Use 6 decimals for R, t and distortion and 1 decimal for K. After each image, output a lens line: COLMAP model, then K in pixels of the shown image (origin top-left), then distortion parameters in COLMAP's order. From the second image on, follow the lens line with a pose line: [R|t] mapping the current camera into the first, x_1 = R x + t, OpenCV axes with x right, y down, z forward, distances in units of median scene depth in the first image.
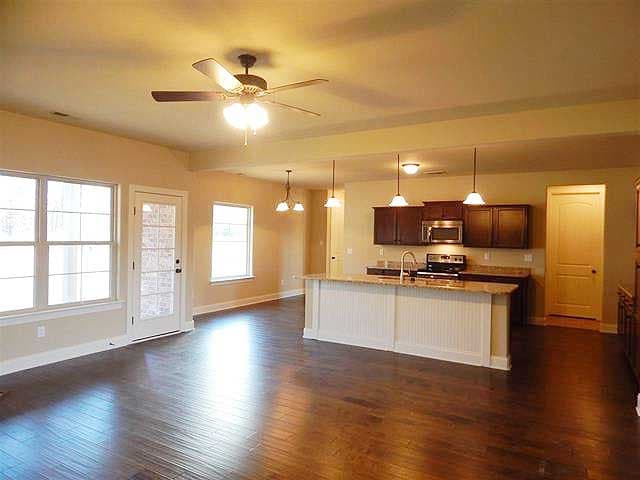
lens RADIAL K [[431.4, 0, 319.4], [0, 431.4, 238.5], [0, 0, 1]] dist [0.007486, 0.000669]
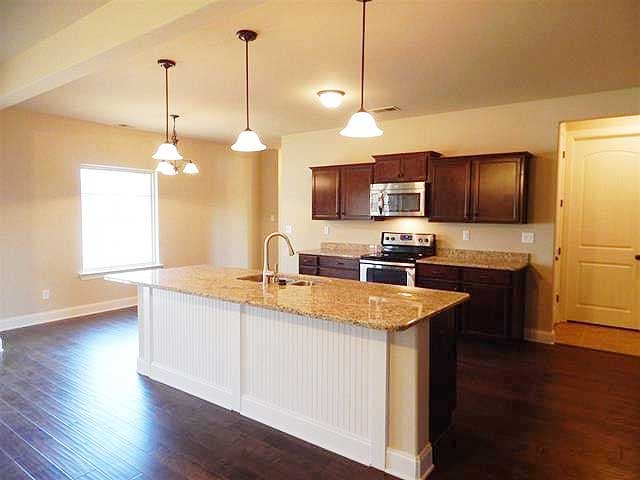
lens RADIAL K [[431.4, 0, 320.7], [0, 431.4, 237.6], [0, 0, 1]] dist [0.007486, 0.000669]
pose [[0.995620, -0.011732, -0.092758, 0.239289], [0.016827, 0.998381, 0.054338, 0.005106], [0.091970, -0.055661, 0.994205, 0.338520]]
